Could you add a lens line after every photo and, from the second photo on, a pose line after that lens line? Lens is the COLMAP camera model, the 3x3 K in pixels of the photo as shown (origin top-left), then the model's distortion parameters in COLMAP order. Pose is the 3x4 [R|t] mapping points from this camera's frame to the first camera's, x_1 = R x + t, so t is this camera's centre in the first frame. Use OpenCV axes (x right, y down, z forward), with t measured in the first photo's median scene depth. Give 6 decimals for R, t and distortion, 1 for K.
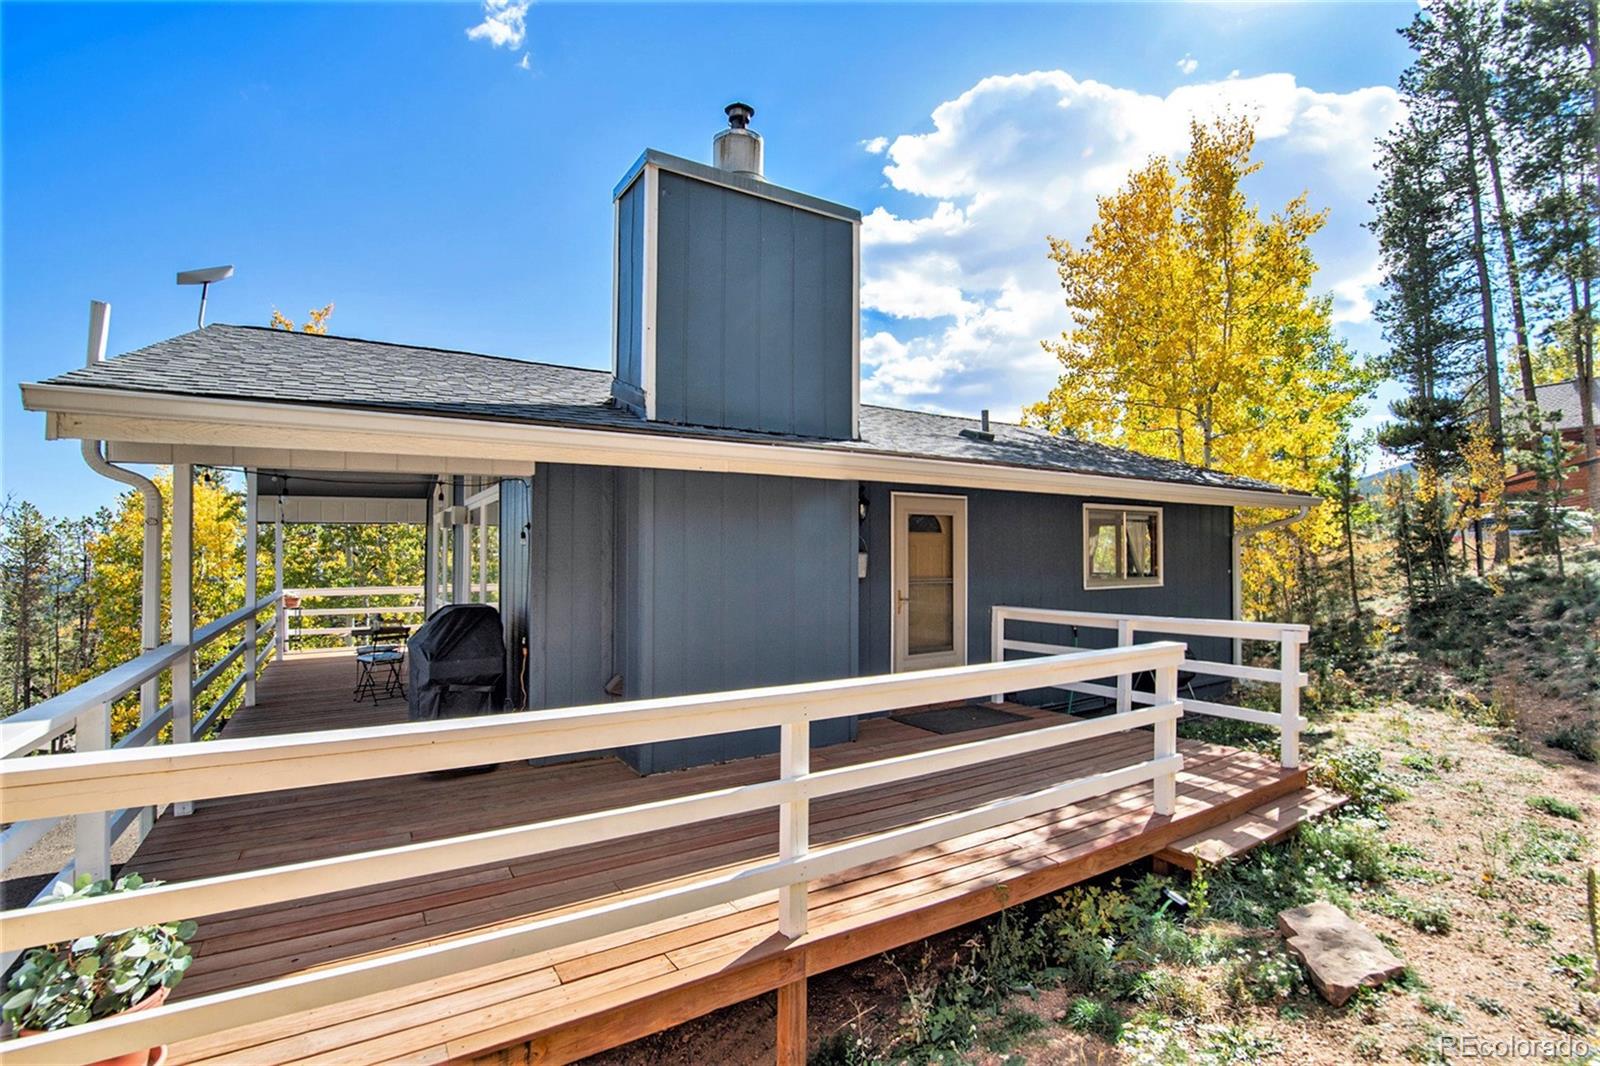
lens RADIAL K [[700.2, 0, 795.6], [0, 700.2, 551.0], [0, 0, 1]] dist [-0.035909, -0.000126]
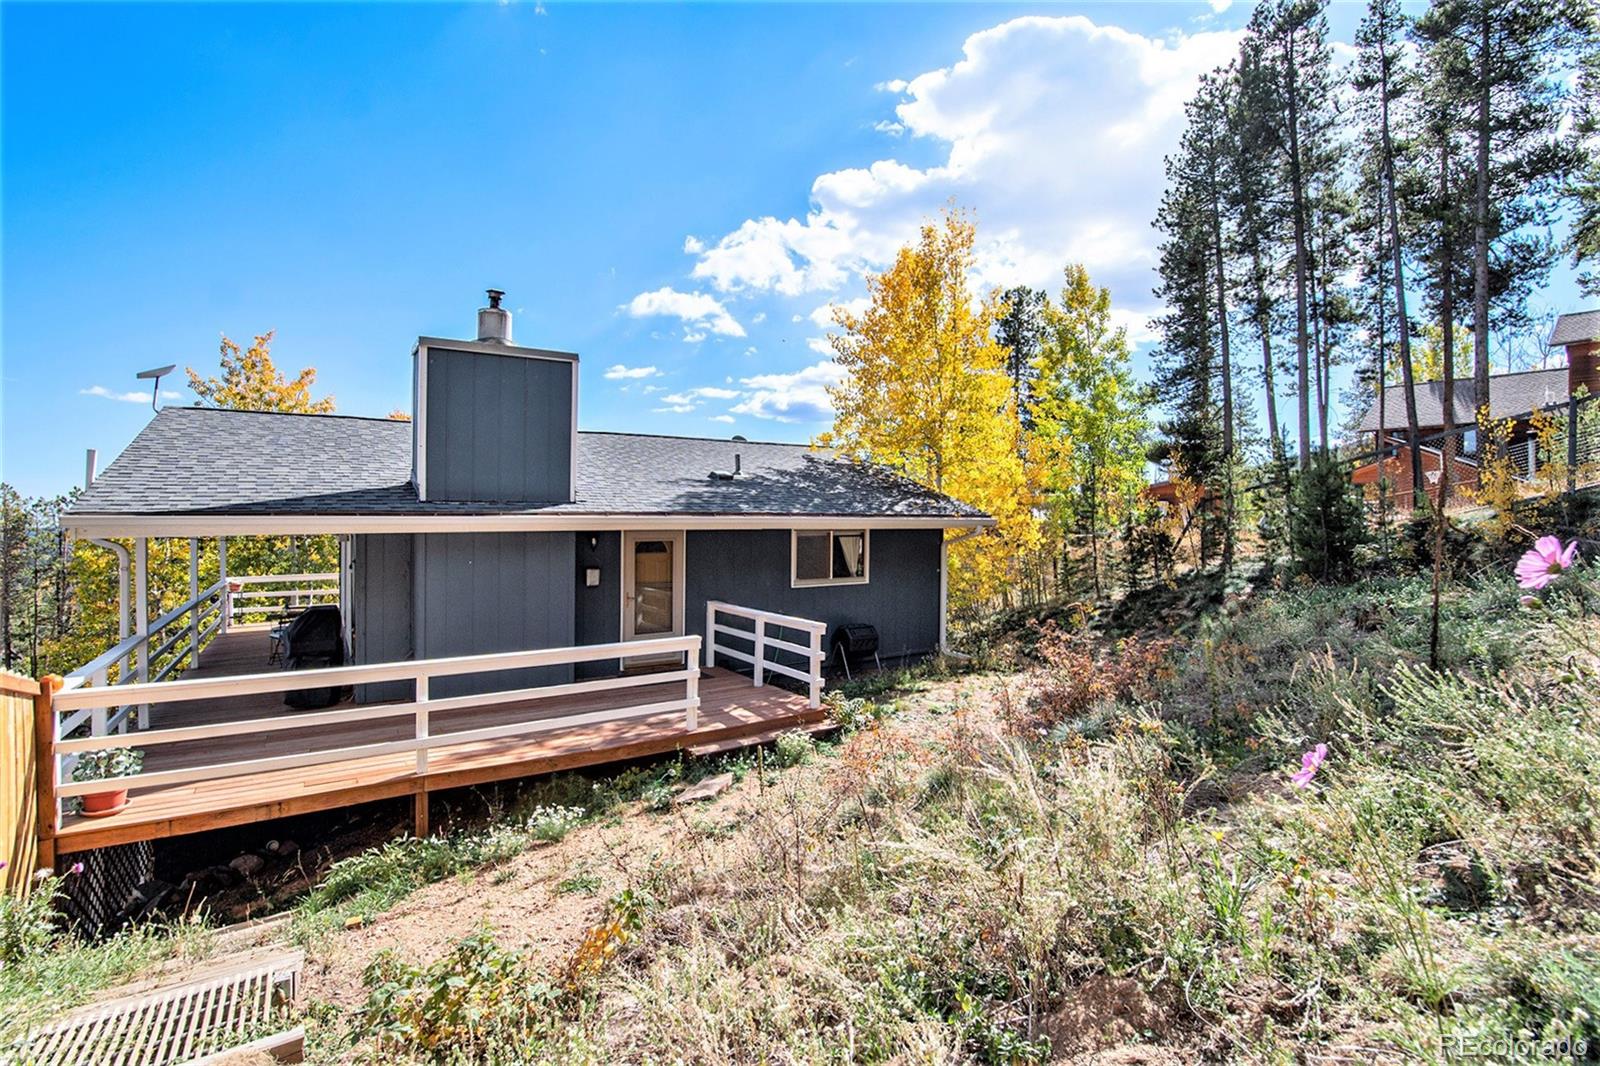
lens RADIAL K [[689.8, 0, 800.0], [0, 689.8, 533.0], [0, 0, 1]] dist [-0.033176, -0.000533]
pose [[0.999371, 0.006789, 0.034821, 0.550817], [-0.007705, 0.999625, 0.026263, -0.135431], [-0.034629, -0.026515, 0.999048, -0.582246]]
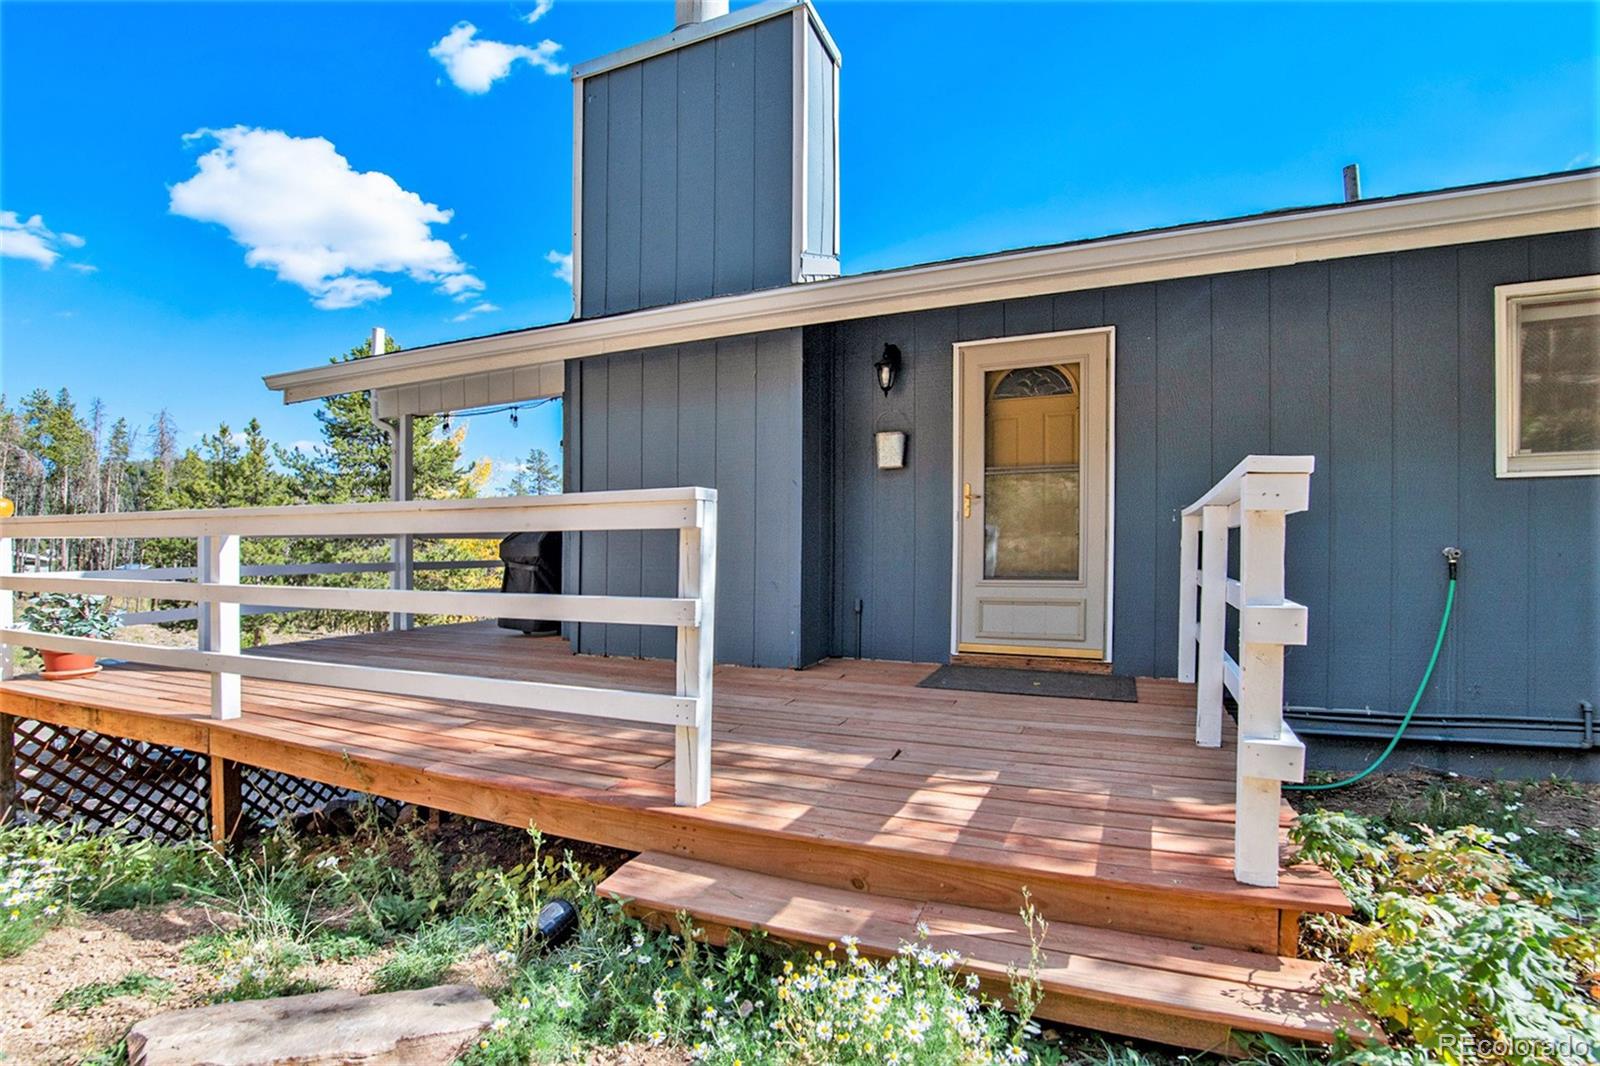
lens RADIAL K [[744.5, 0, 847.3], [0, 744.5, 556.2], [0, 0, 1]] dist [-0.033933, -0.000451]
pose [[0.588548, 0.010424, -0.808395, 0.788439], [0.012698, 0.999674, 0.022135, 0.127659], [0.808363, -0.023292, 0.588224, 0.554988]]
